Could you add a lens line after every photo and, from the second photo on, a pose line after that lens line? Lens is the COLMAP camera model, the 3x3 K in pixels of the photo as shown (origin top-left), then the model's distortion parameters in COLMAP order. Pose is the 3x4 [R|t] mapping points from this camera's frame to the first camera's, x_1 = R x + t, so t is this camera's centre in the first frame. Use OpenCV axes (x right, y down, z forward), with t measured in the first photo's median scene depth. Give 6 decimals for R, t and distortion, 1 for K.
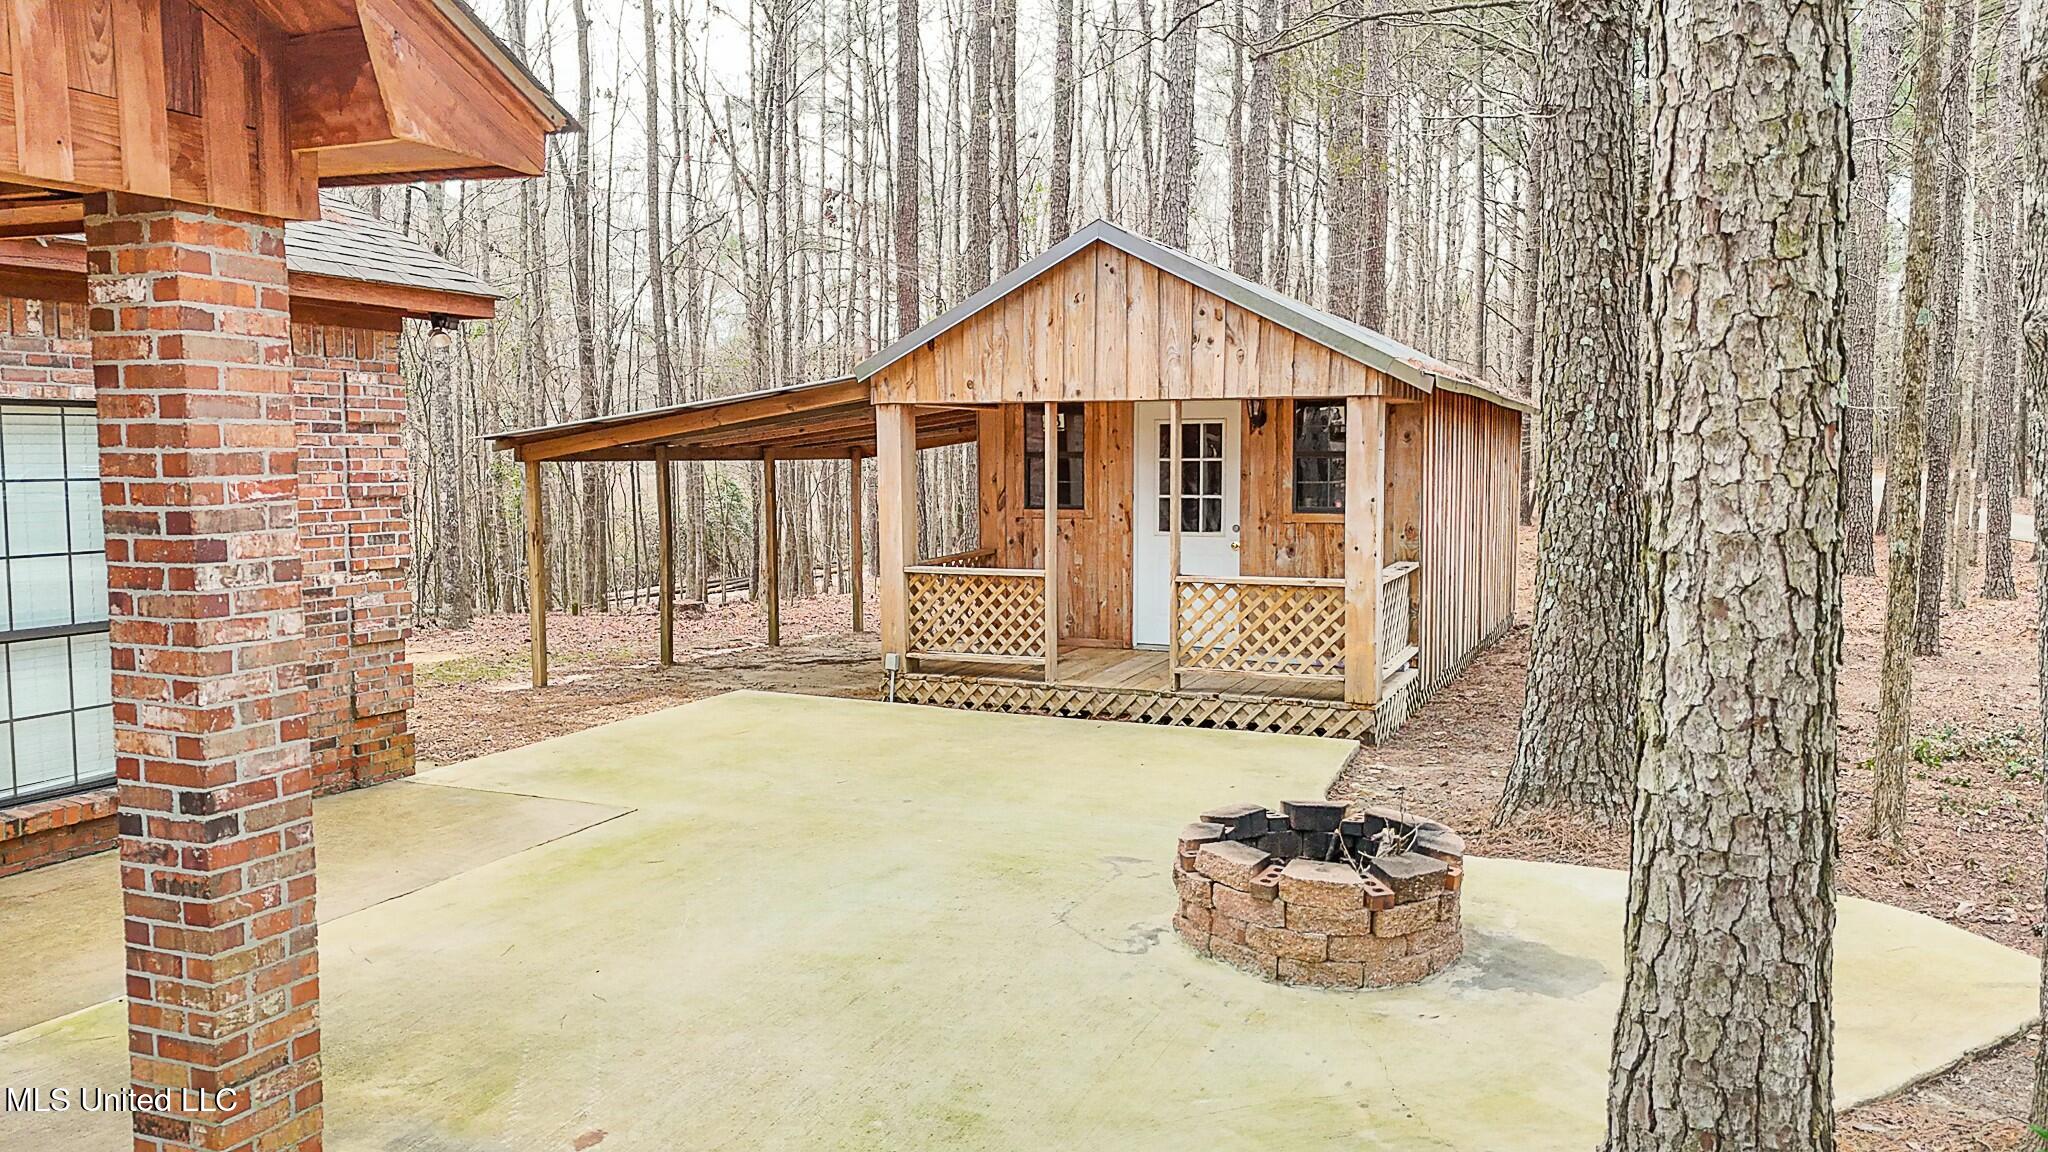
lens RADIAL K [[1491.8, 0, 1032.4], [0, 1491.8, 571.3], [0, 0, 1]] dist [0.062479, -0.024864]
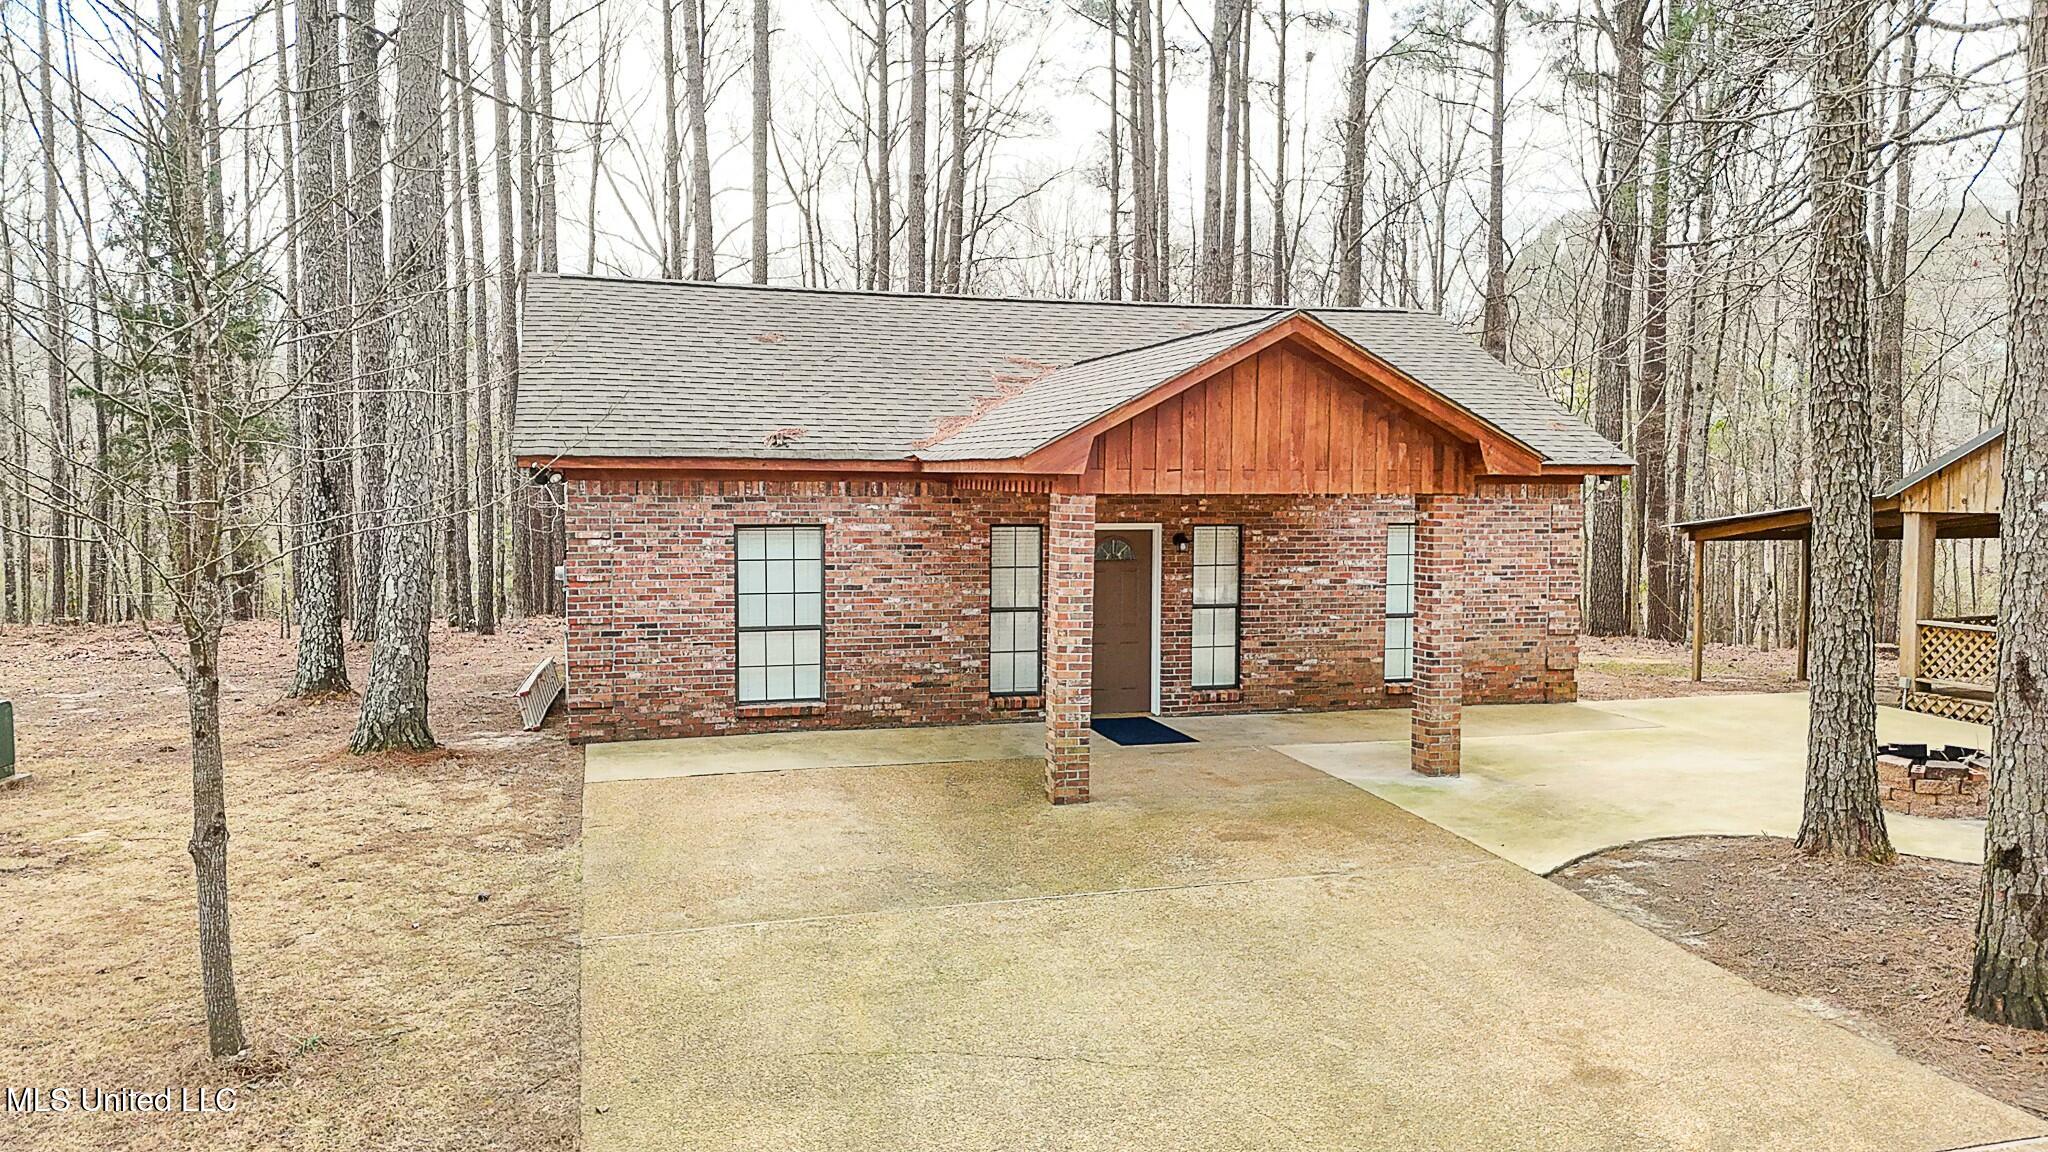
lens RADIAL K [[1491.8, 0, 1022.9], [0, 1491.8, 584.5], [0, 0, 1]] dist [0.062479, -0.024864]
pose [[0.633577, 0.052245, -0.771913, 1.058782], [-0.066074, 0.997726, 0.013296, 0.000398], [0.770853, 0.042580, 0.635589, -1.356102]]
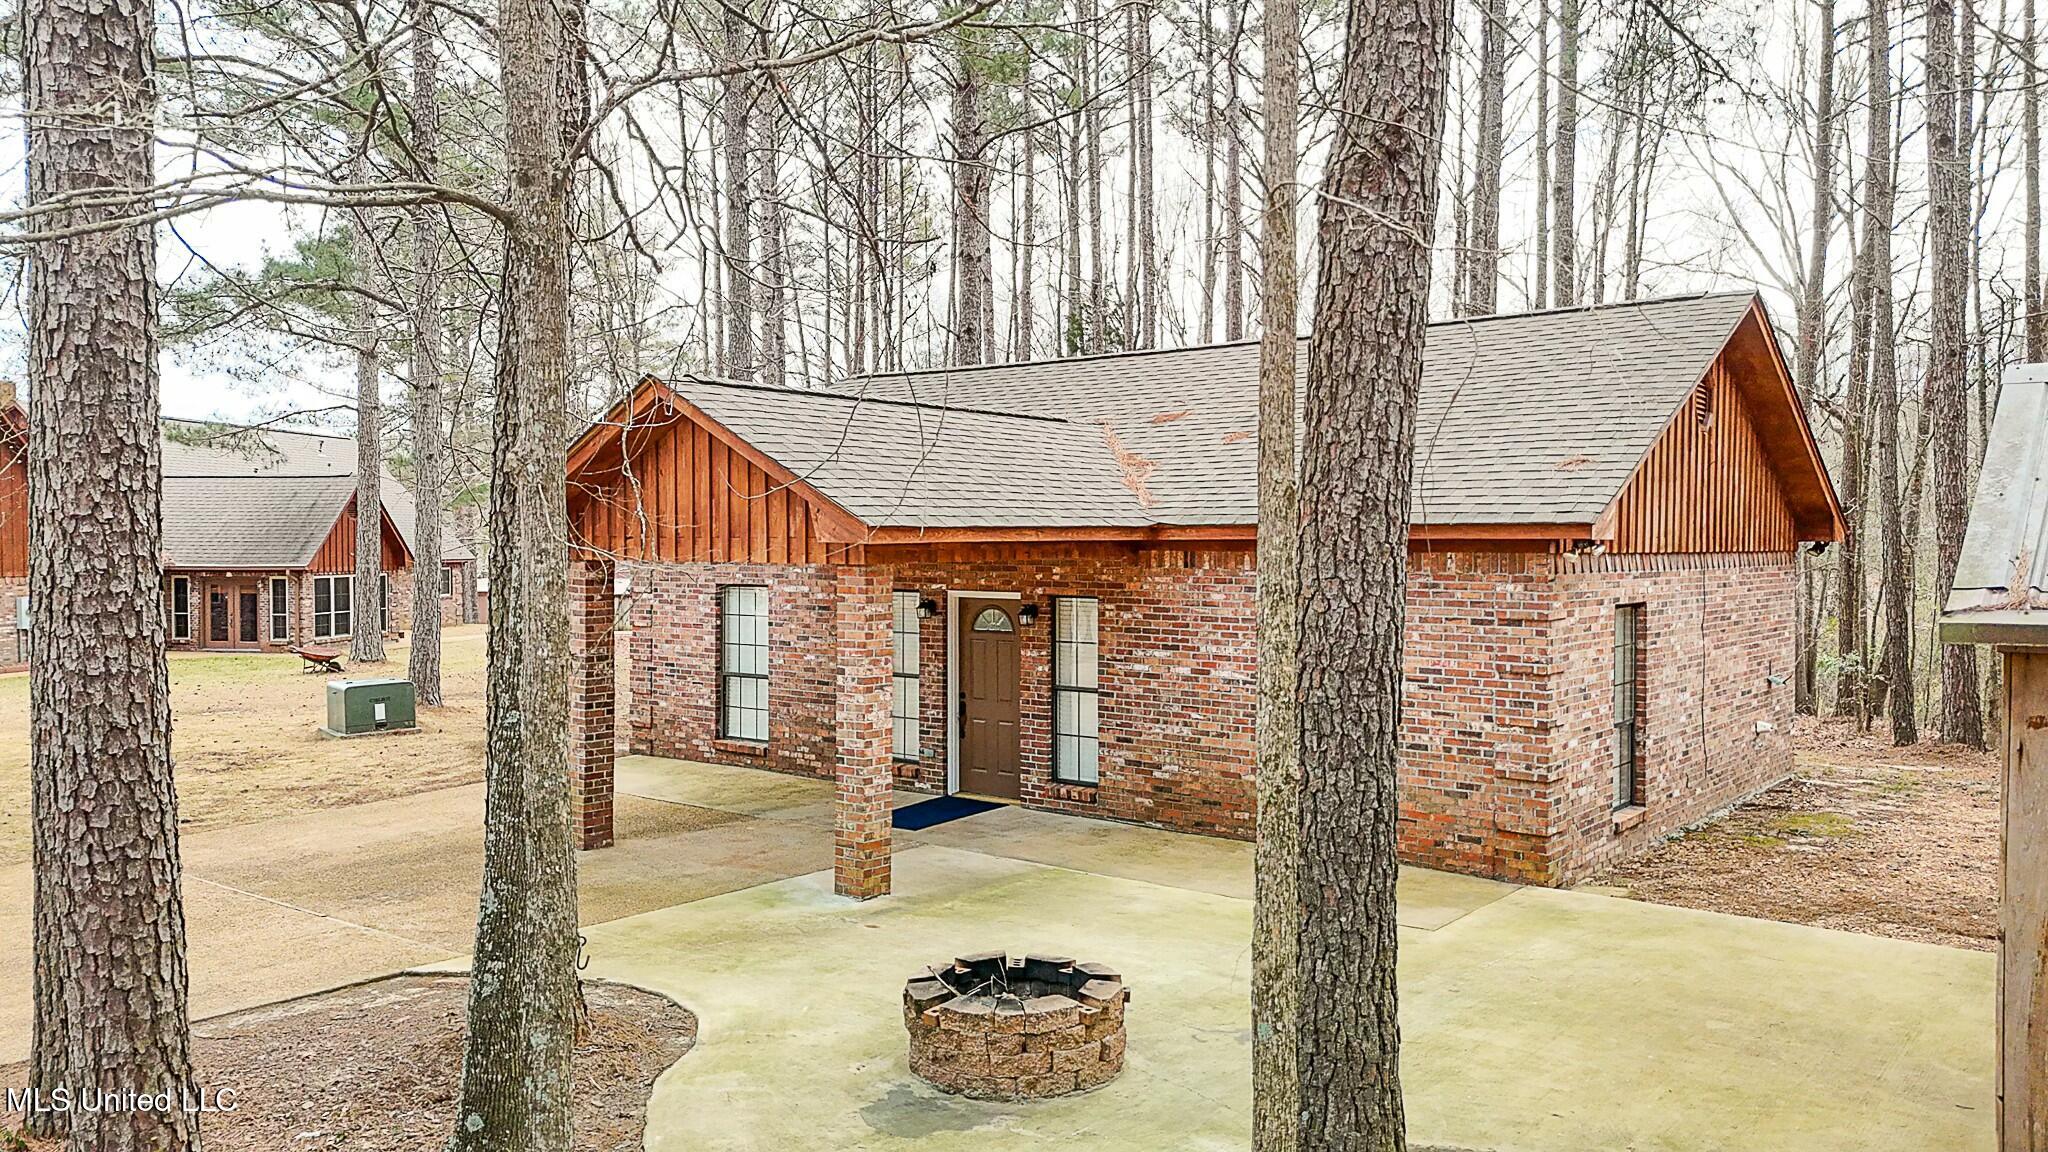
lens RADIAL K [[1491.8, 0, 1023.9], [0, 1491.8, 561.9], [0, 0, 1]] dist [0.062479, -0.024864]
pose [[-0.255105, 0.012614, -0.966831, 1.544438], [-0.081918, 0.996038, 0.034609, -0.247665], [0.963437, 0.088030, -0.253061, 1.394745]]
